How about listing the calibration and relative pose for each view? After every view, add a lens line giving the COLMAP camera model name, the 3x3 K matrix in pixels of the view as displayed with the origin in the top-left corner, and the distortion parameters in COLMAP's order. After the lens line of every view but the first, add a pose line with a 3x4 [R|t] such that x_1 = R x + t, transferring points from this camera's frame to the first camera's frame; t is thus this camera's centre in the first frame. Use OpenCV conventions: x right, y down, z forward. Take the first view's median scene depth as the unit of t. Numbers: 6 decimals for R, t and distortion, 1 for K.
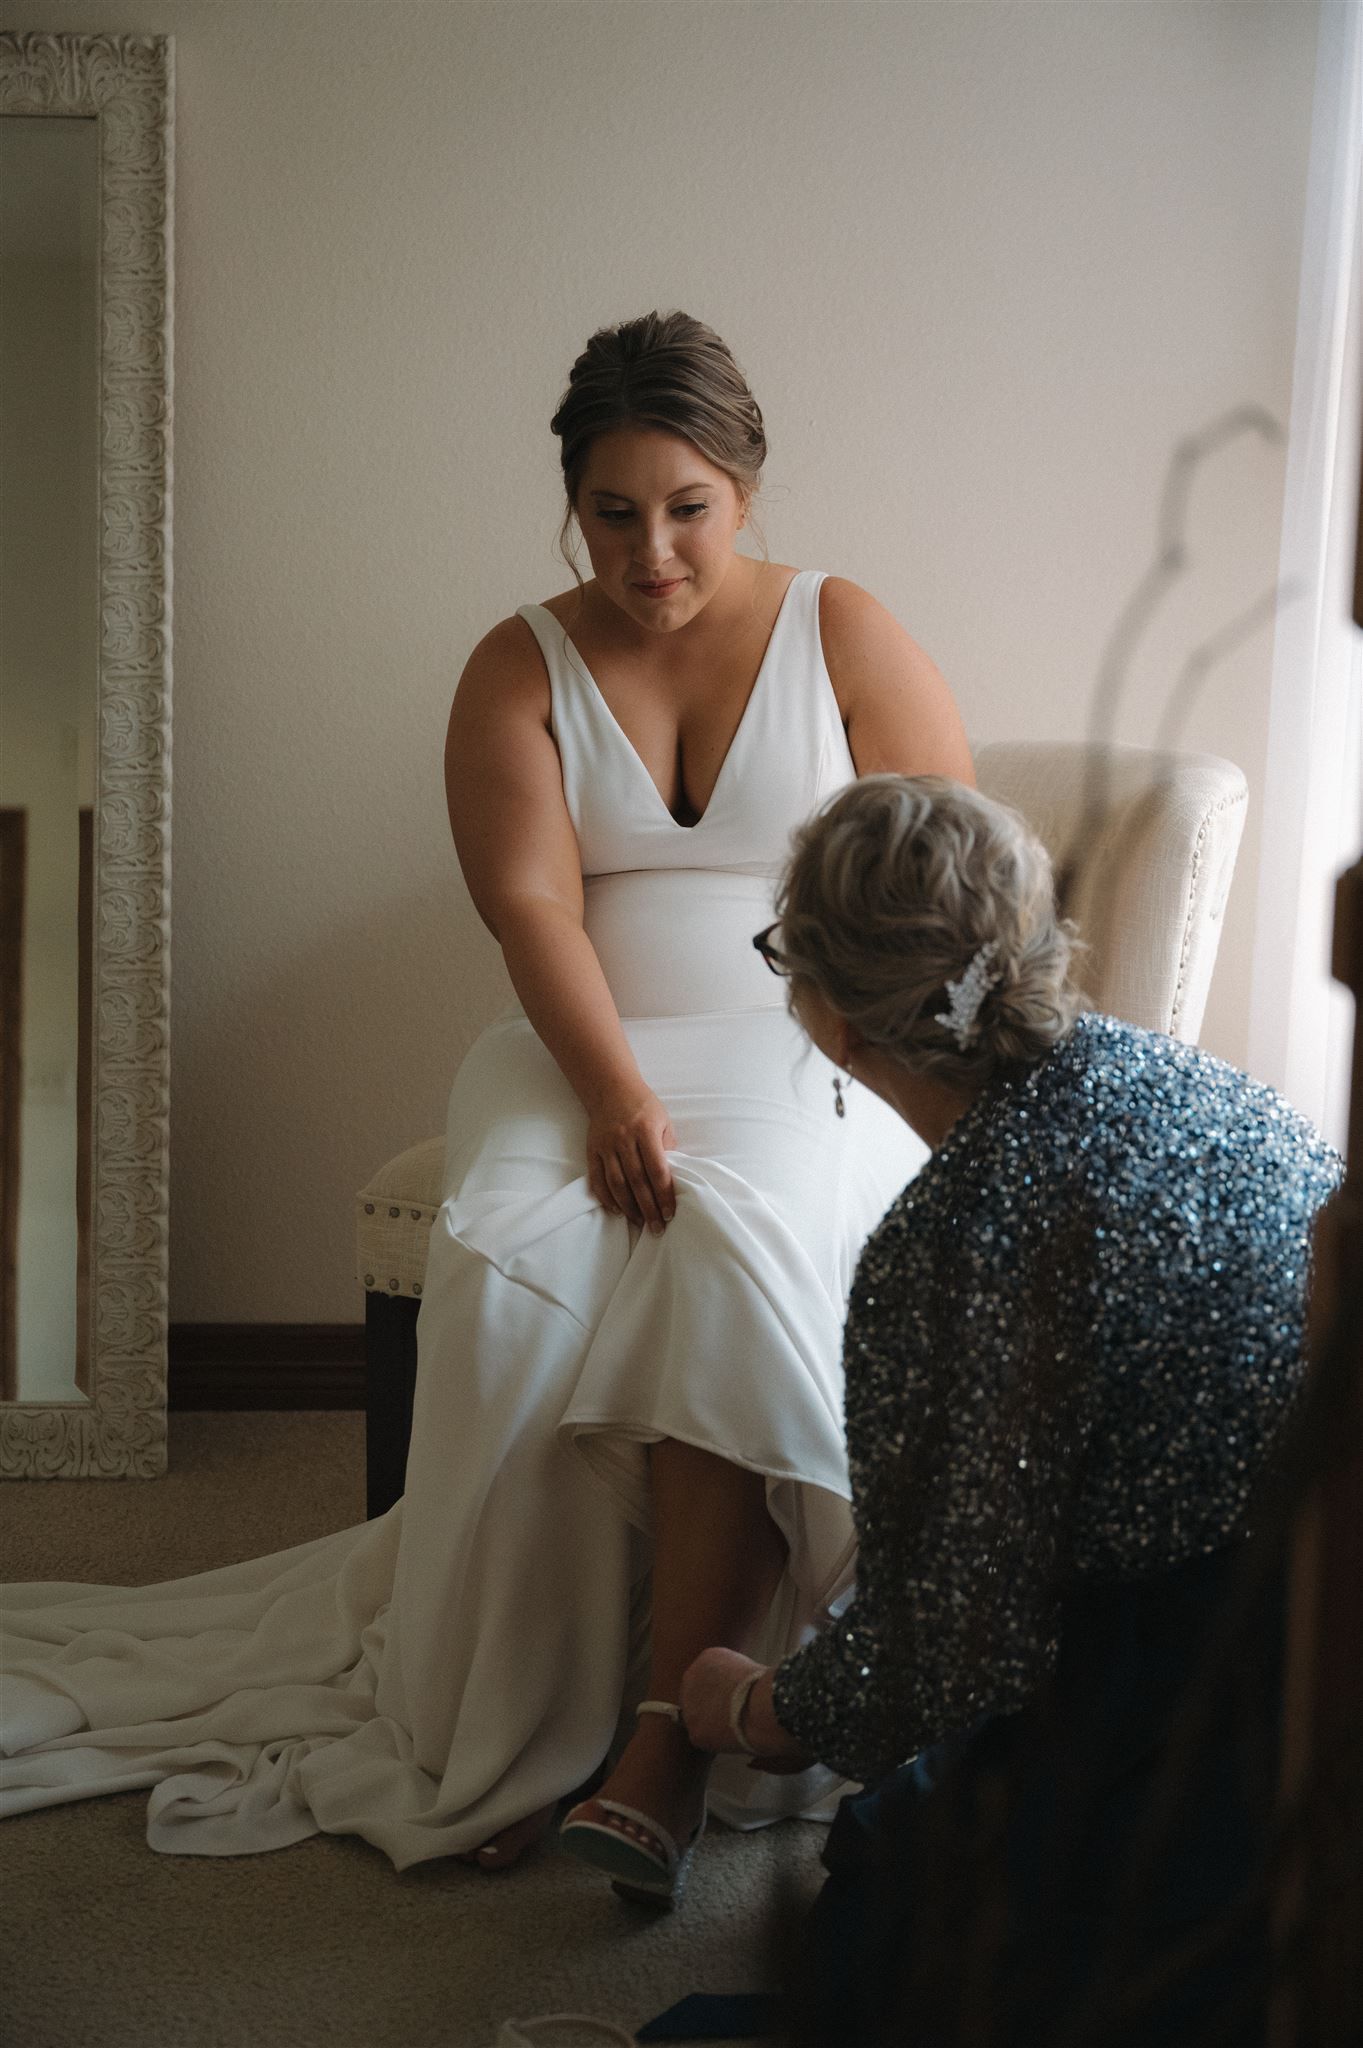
lens RADIAL K [[2894.7, 0, 681.5], [0, 2894.7, 1024.0], [0, 0, 1]] dist [-0.000234, 0.001891]
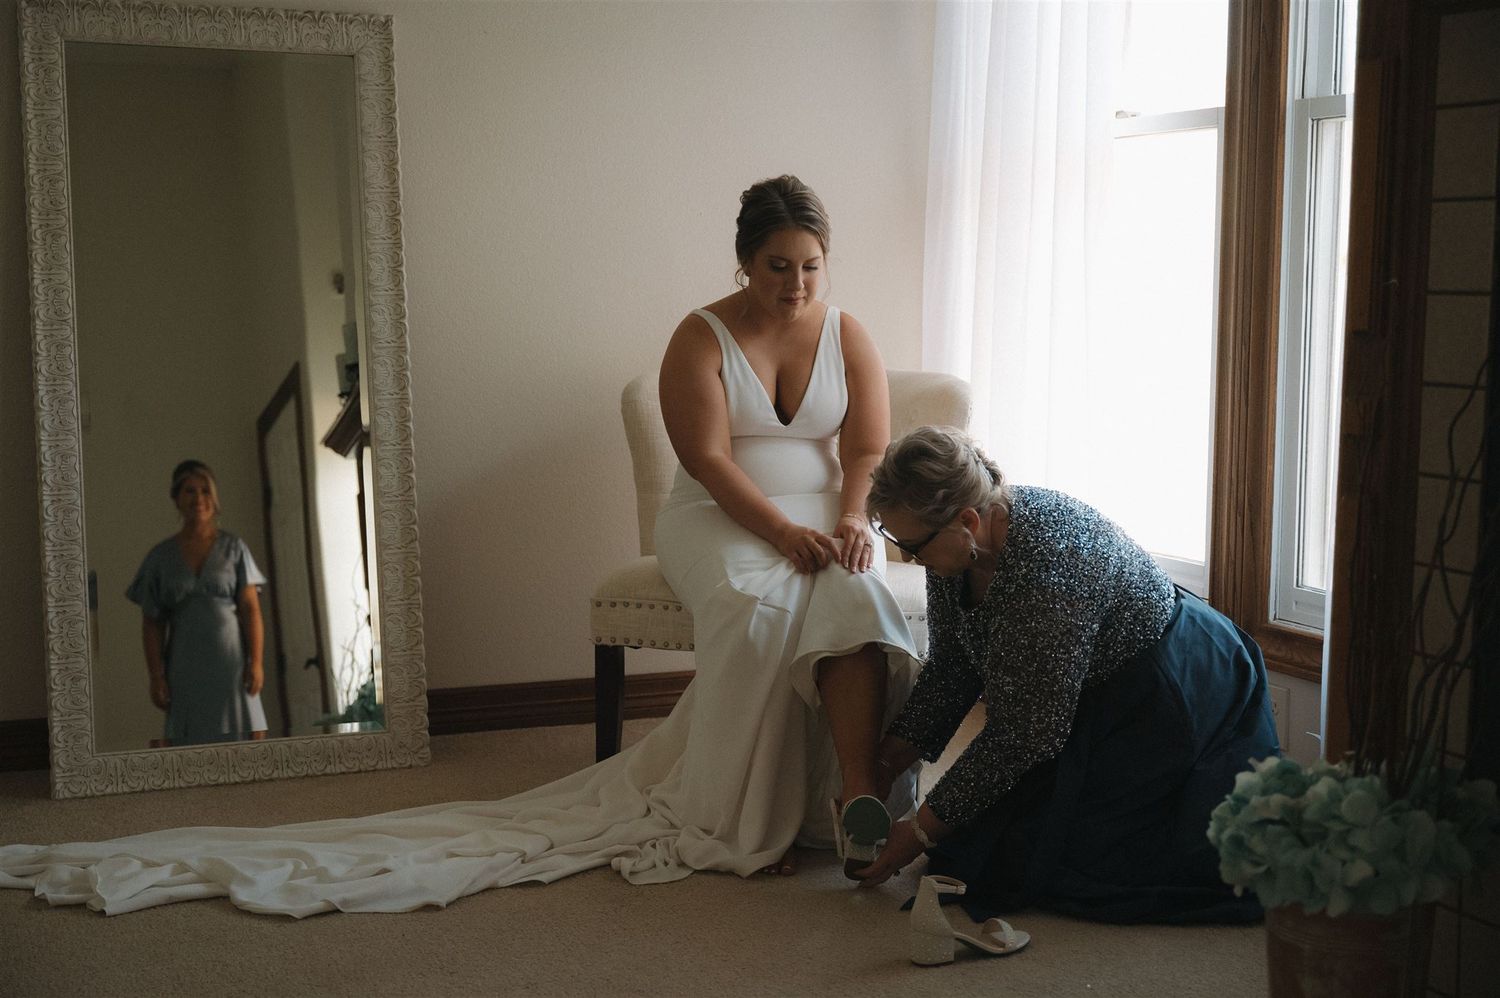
lens RADIAL K [[1982.5, 0, 750.0], [0, 1982.5, 499.0], [0, 0, 1]] dist [-0.003353, 0.000036]
pose [[0.942578, -0.042015, 0.331334, -0.404500], [0.055767, 0.997928, -0.032102, 0.035402], [-0.329299, 0.048736, 0.942967, -0.307470]]
